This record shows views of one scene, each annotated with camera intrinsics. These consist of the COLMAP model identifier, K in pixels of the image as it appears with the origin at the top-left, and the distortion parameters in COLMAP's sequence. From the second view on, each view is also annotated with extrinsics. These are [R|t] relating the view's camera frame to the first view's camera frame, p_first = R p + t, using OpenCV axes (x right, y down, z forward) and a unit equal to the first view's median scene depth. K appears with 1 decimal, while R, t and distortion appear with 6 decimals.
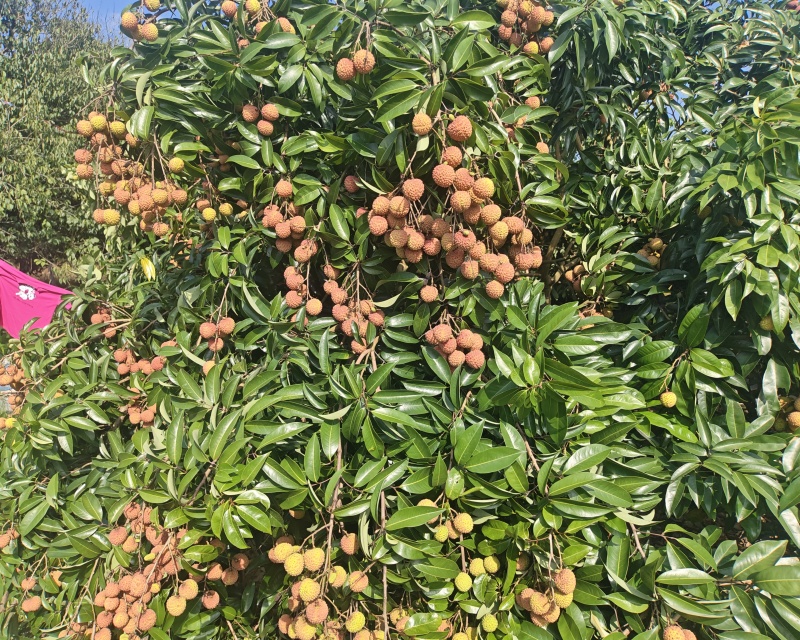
lens RADIAL K [[549.6, 0, 401.4], [0, 549.6, 322.8], [0, 0, 1]] dist [0.079678, -0.105212]
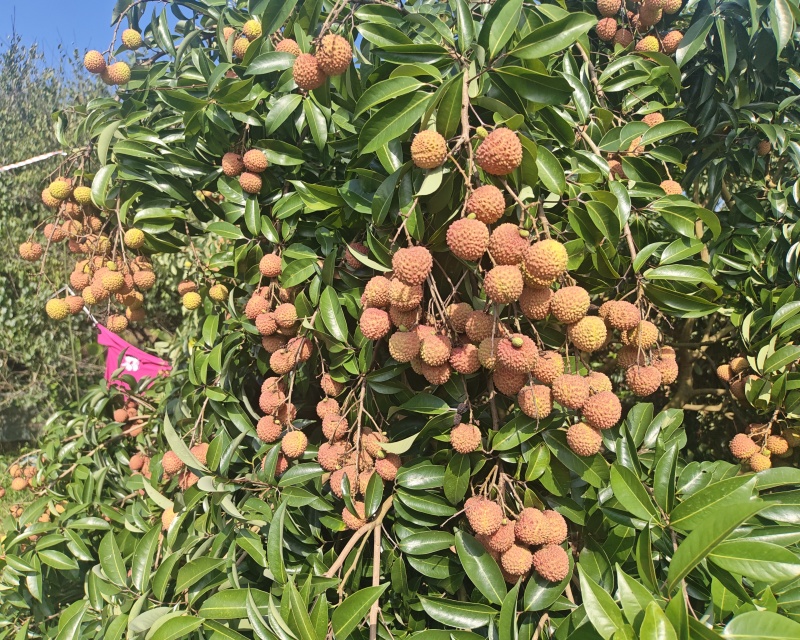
lens RADIAL K [[549.6, 0, 401.4], [0, 549.6, 322.8], [0, 0, 1]] dist [0.079678, -0.105212]
pose [[0.976688, -0.006848, -0.214555, 0.099467], [-0.016347, 0.994216, -0.106150, -0.100404], [0.214041, 0.107183, 0.970927, 0.374731]]
